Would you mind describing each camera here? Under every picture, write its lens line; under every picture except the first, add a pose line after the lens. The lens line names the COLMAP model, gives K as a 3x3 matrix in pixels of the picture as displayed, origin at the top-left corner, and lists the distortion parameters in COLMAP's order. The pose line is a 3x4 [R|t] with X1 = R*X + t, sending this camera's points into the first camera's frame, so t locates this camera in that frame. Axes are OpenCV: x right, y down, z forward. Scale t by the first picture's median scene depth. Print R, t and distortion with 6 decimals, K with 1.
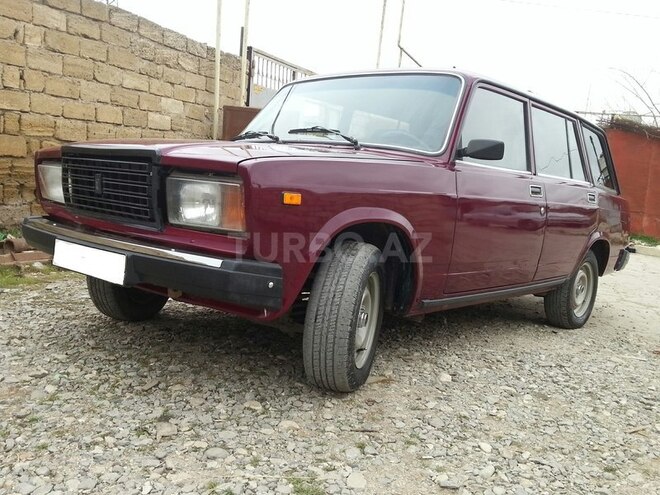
lens RADIAL K [[653.7, 0, 330.0], [0, 653.7, 247.5], [0, 0, 1]] dist [-0.002927, -0.023136]
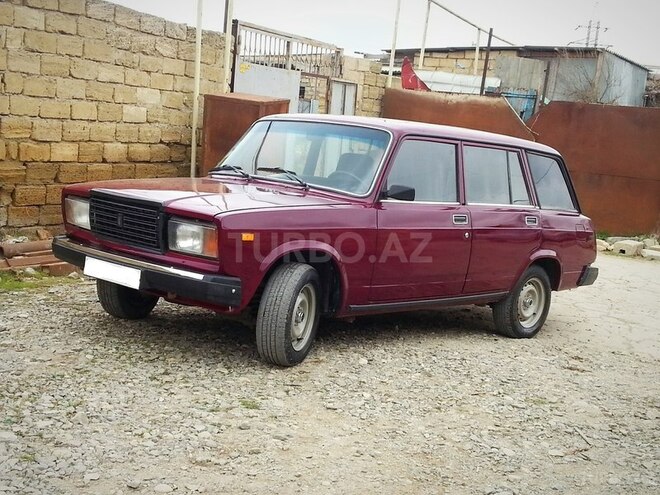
lens RADIAL K [[1016.1, 0, 332.7], [0, 1016.1, 269.7], [0, 0, 1]] dist [0.018632, 0.051724]
pose [[0.999330, 0.018479, -0.031587, 0.160503], [-0.017573, 0.999433, 0.028738, -0.049370], [0.032100, -0.028163, 0.999088, -1.031917]]
